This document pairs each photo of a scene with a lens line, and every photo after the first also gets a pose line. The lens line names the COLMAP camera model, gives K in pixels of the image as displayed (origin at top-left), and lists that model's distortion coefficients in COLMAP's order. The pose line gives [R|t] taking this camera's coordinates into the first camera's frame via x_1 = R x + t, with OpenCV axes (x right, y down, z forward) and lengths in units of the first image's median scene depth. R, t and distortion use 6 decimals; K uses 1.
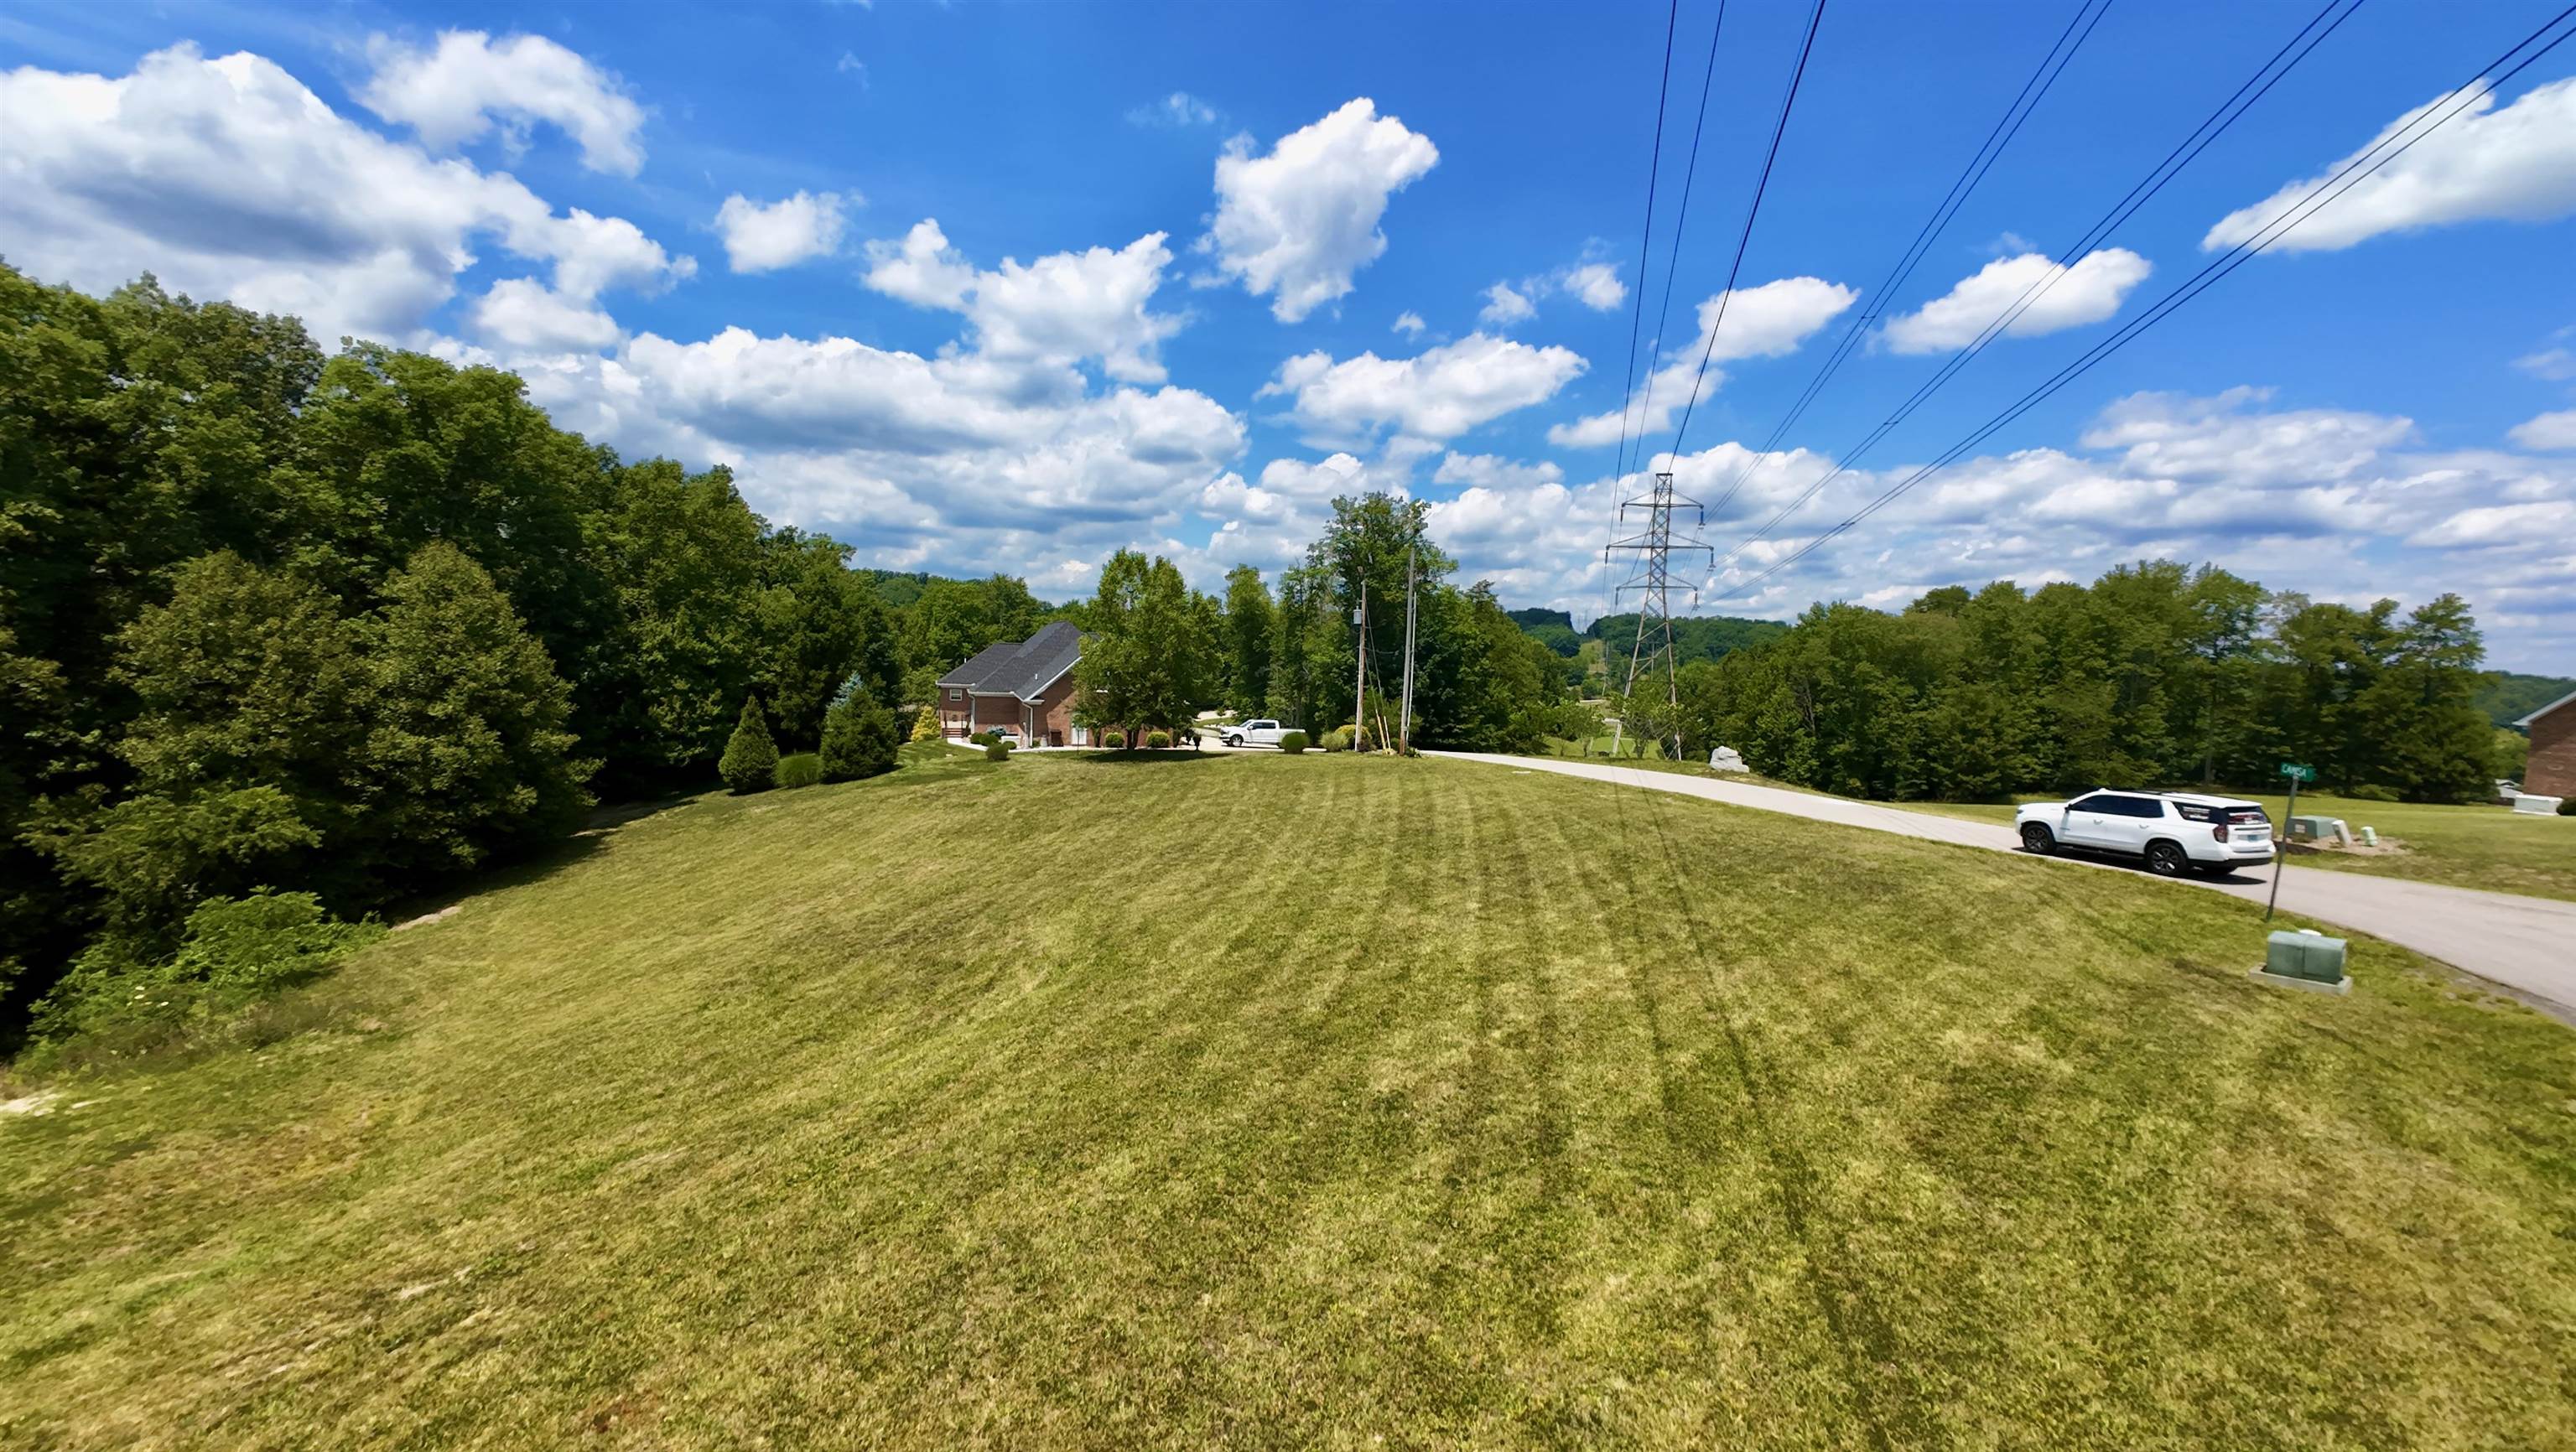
lens RADIAL K [[1031.9, 0, 1288.0], [0, 1031.9, 726.0], [0, 0, 1]] dist [0.000214, 0.000181]
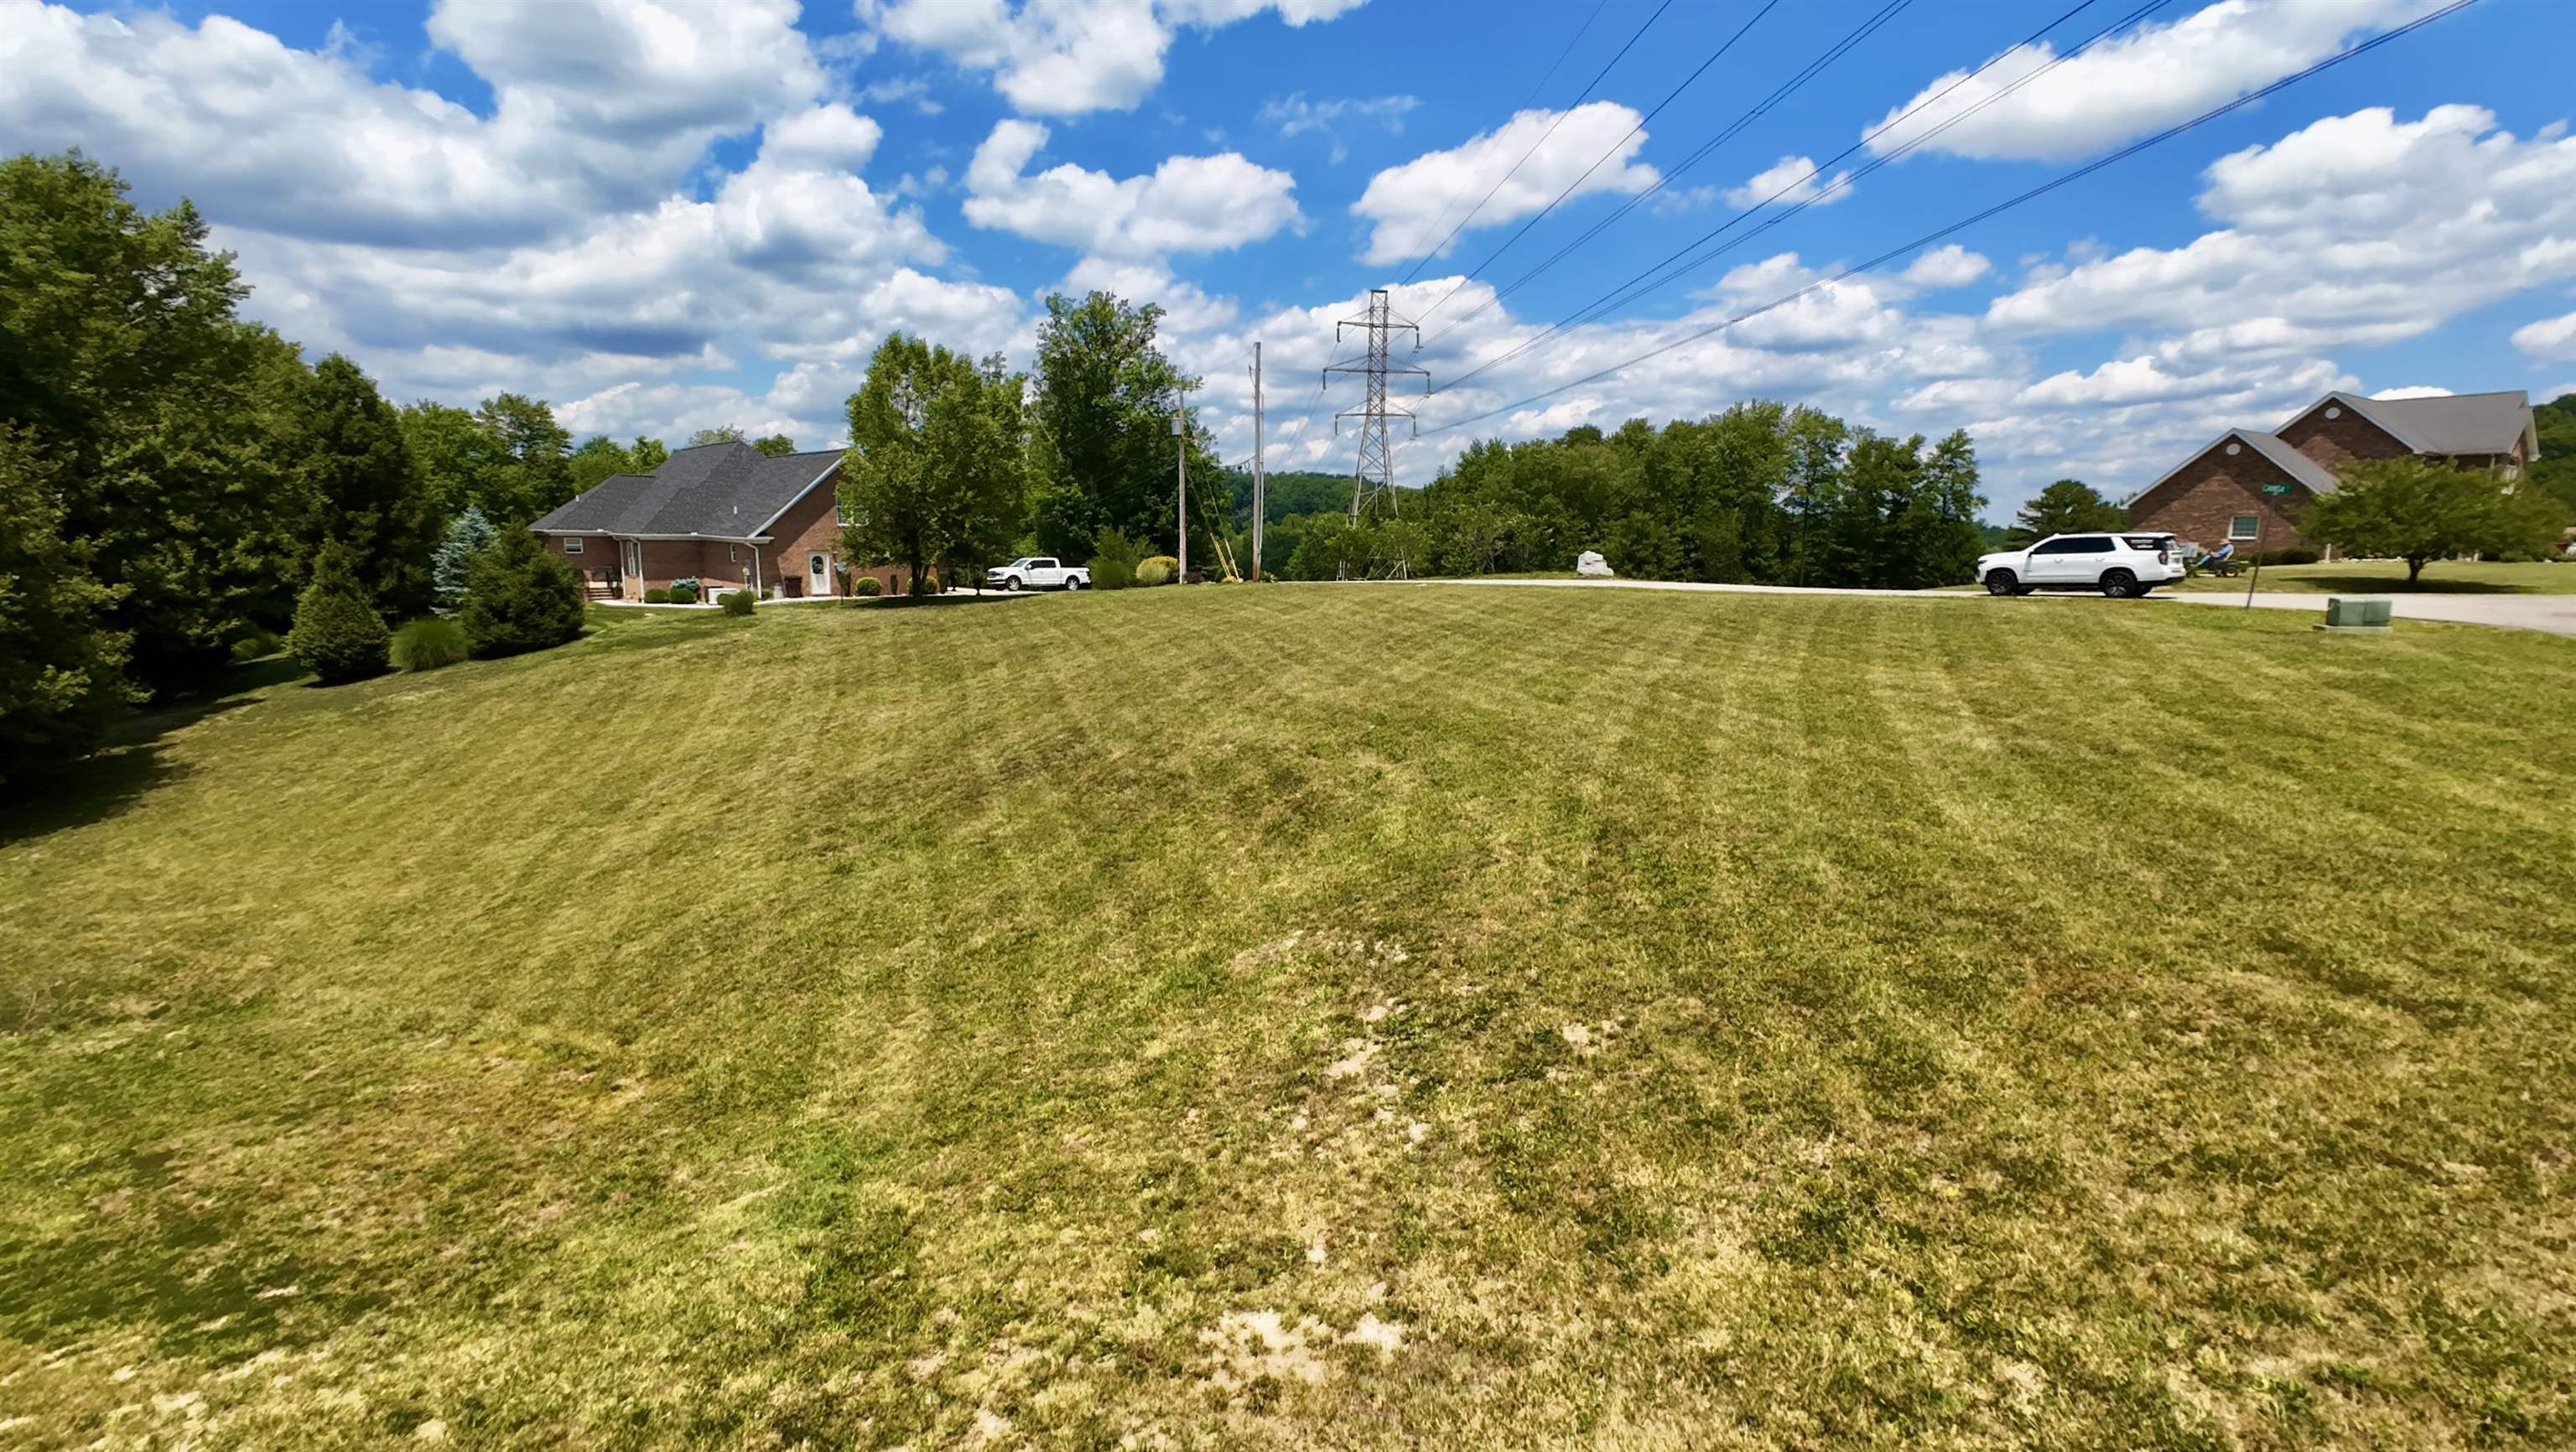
lens RADIAL K [[1173.1, 0, 1288.0], [0, 1173.1, 726.0], [0, 0, 1]] dist [0.000483, 0.000137]
pose [[0.917217, -0.089881, 0.388116, -0.251464], [0.050009, 0.992487, 0.111661, 0.038114], [-0.395236, -0.083008, 0.914821, 0.044649]]
